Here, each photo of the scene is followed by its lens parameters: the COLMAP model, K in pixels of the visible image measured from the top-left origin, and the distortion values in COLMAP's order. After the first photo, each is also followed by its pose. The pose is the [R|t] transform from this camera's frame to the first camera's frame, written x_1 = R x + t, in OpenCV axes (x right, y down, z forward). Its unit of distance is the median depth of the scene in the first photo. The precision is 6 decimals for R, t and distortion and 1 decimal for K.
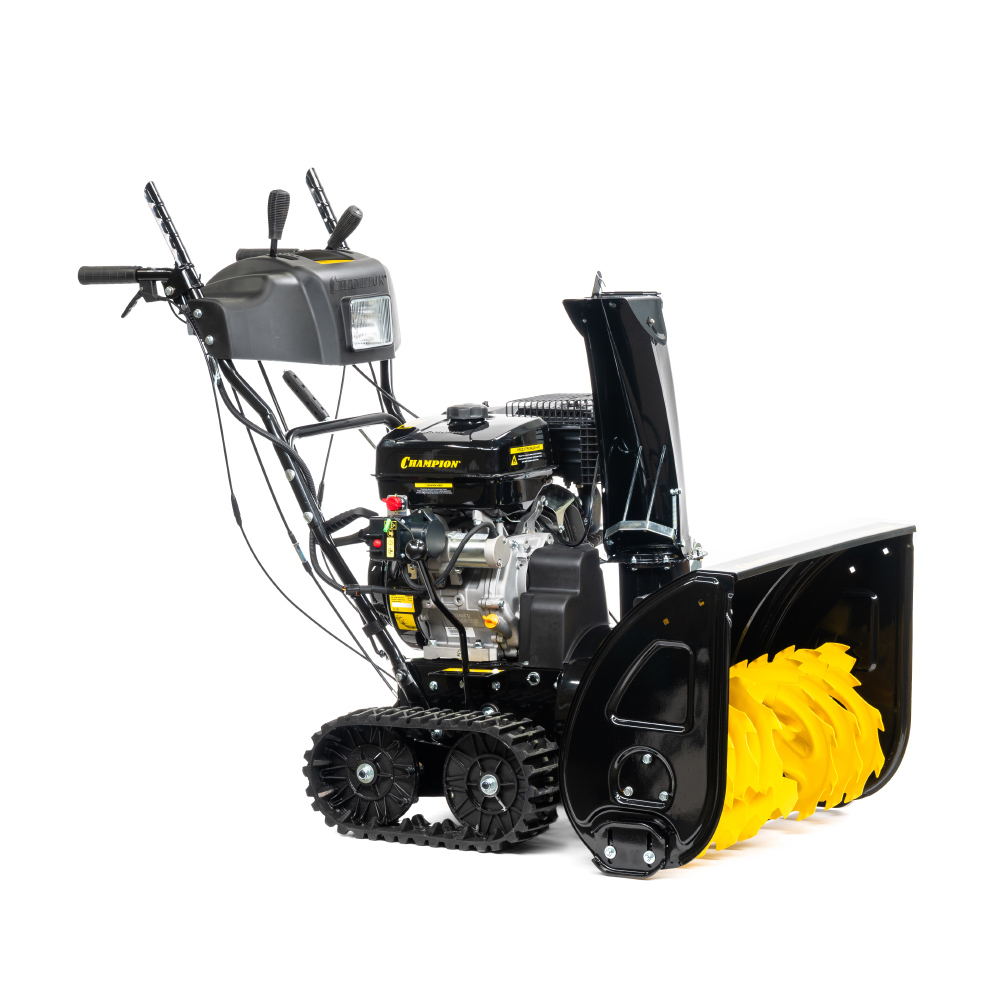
lens RADIAL K [[4682.1, 0, 500.0], [0, 4682.1, 500.0], [0, 0, 1]] dist [-0.269497, -5.104999]
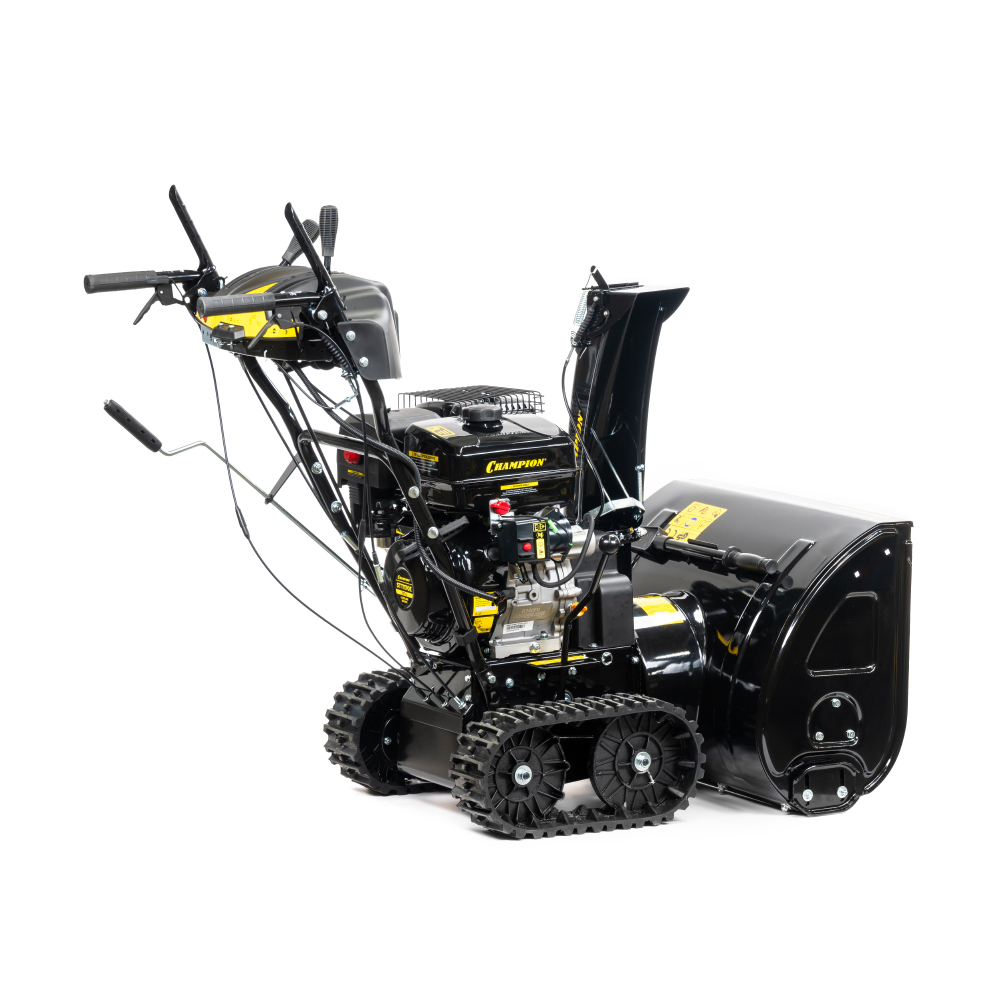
lens RADIAL K [[4682.1, 0, 500.0], [0, 4682.1, 500.0], [0, 0, 1]] dist [-0.269497, -5.104999]
pose [[0.490417, -0.104991, 0.865141, -0.900050], [0.097613, 0.993087, 0.065184, -0.067029], [-0.866004, 0.052482, 0.497275, 0.498720]]
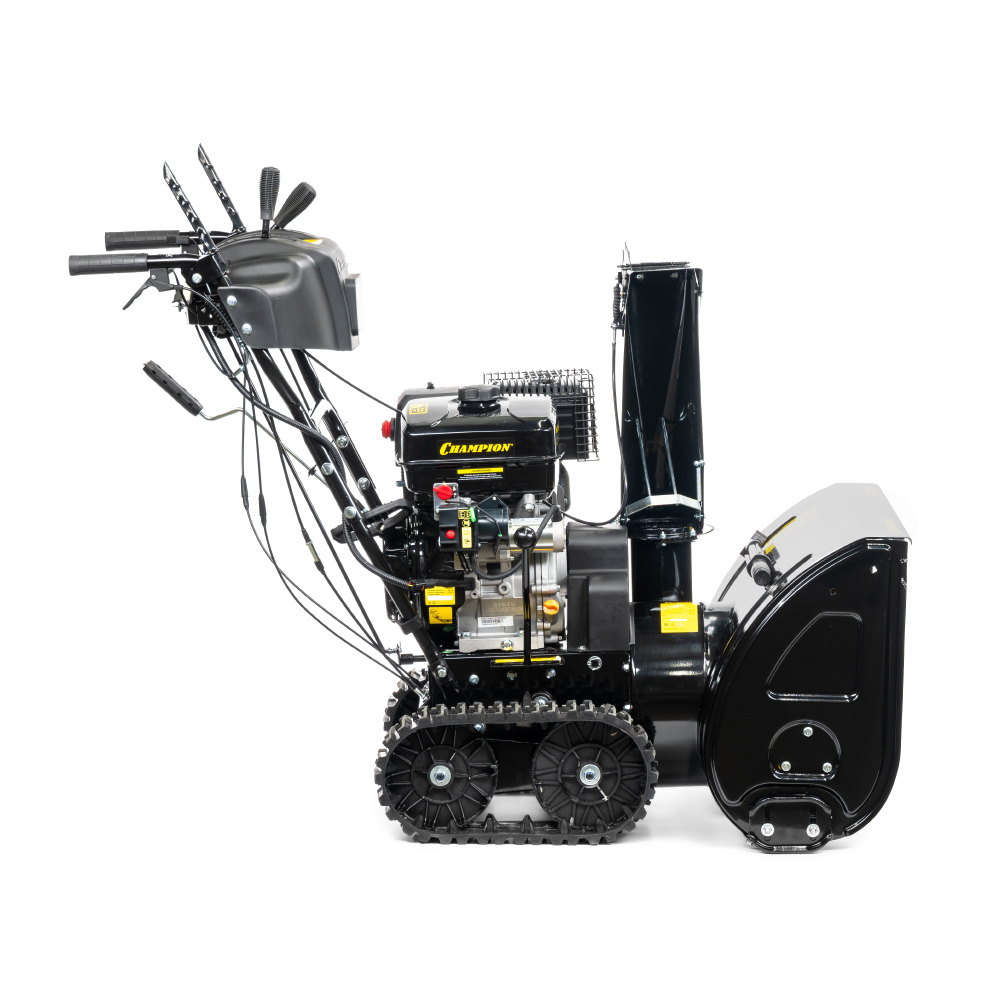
lens RADIAL K [[4682.1, 0, 500.0], [0, 4682.1, 500.0], [0, 0, 1]] dist [-0.269497, -5.104999]
pose [[0.866015, -0.059437, 0.496473, -0.488936], [0.055355, 0.998203, 0.022947, -0.018989], [-0.496945, 0.007610, 0.867749, 0.165452]]
